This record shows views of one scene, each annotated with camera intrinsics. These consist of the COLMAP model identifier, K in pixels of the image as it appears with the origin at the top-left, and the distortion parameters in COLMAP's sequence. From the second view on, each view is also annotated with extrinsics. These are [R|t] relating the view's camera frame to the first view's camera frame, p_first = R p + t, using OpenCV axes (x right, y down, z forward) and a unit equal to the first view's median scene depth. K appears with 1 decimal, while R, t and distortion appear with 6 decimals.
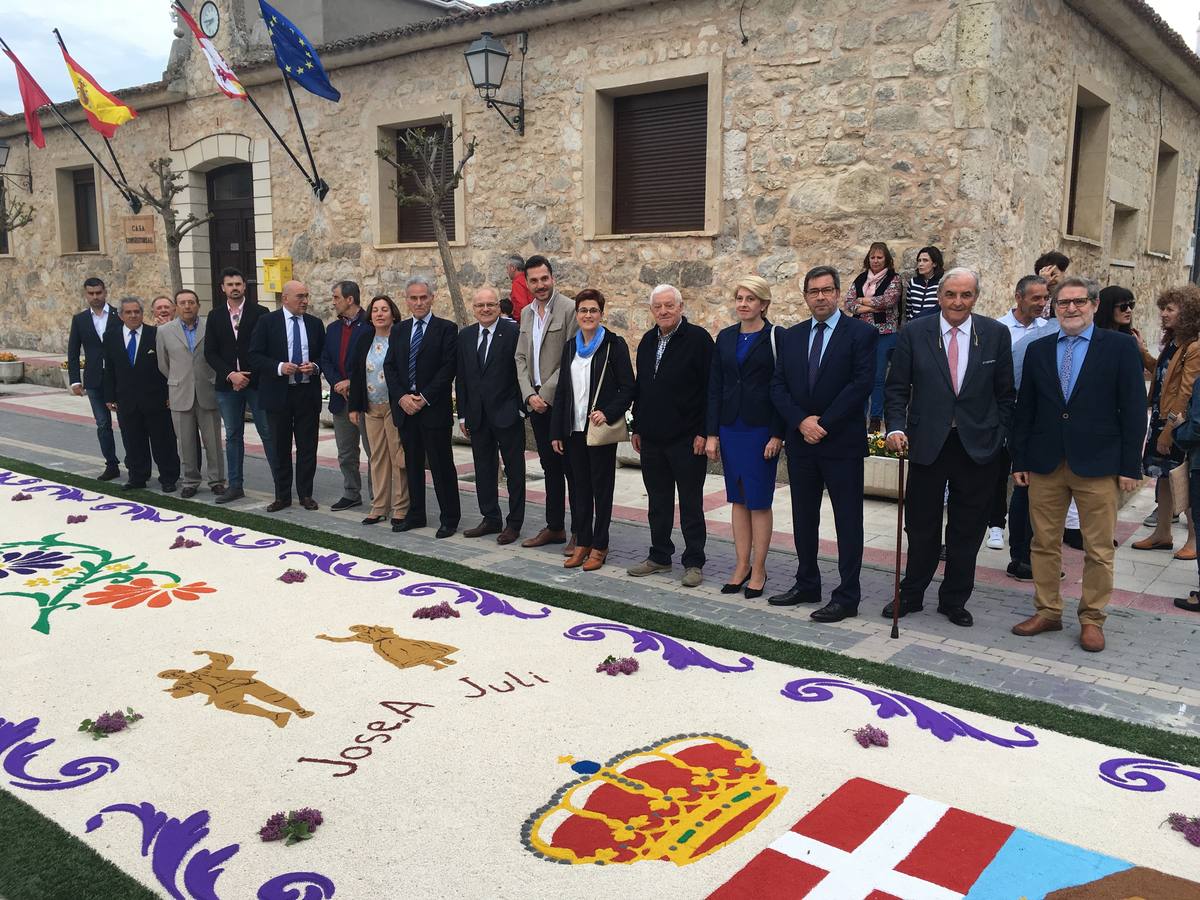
lens RADIAL K [[1019.5, 0, 598.7], [0, 1019.5, 450.0], [0, 0, 1]] dist [0.082480, -0.119506]
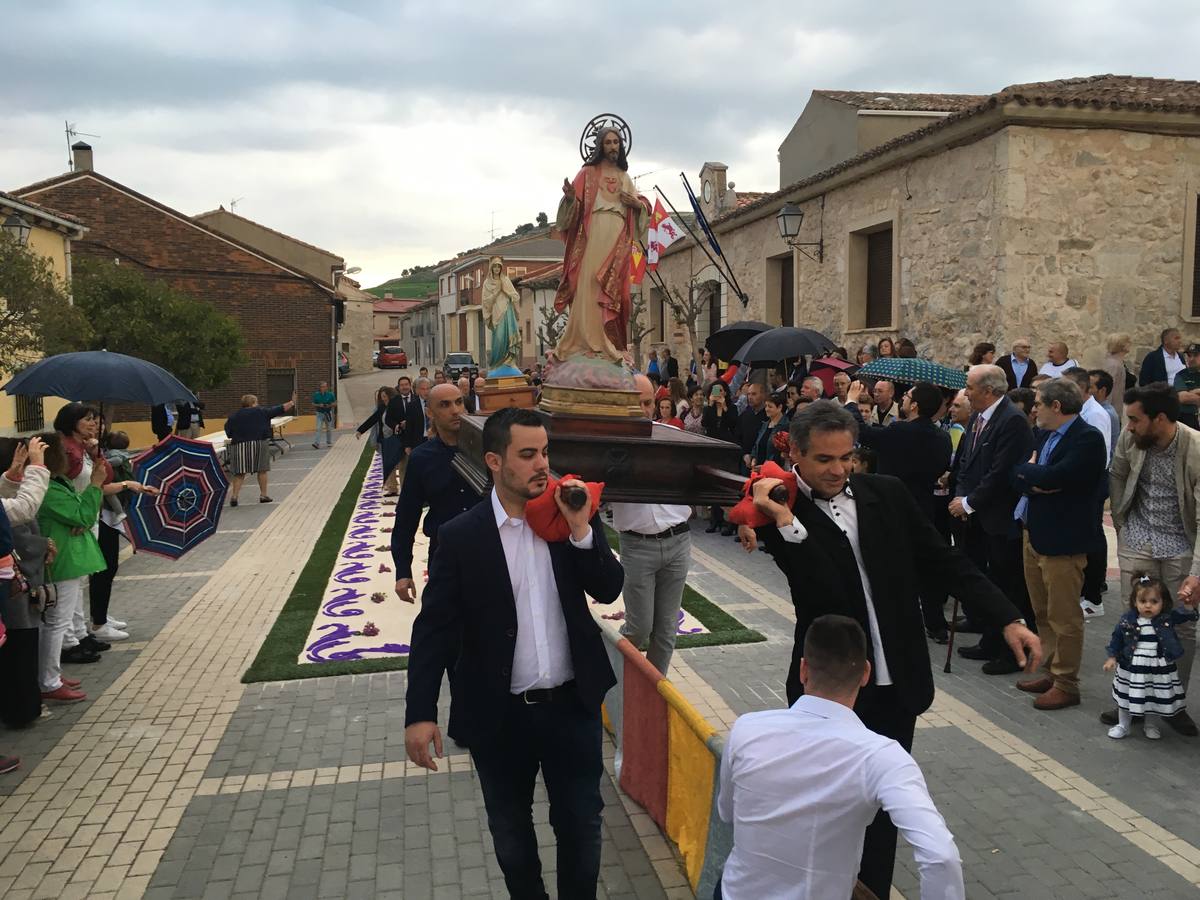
lens RADIAL K [[1019.5, 0, 598.5], [0, 1019.5, 450.2], [0, 0, 1]] dist [0.082480, -0.119506]
pose [[0.764148, 0.039352, -0.643840, 0.740135], [-0.075809, 0.996699, -0.029057, 0.029057], [0.640571, 0.071013, 0.764609, -0.348082]]
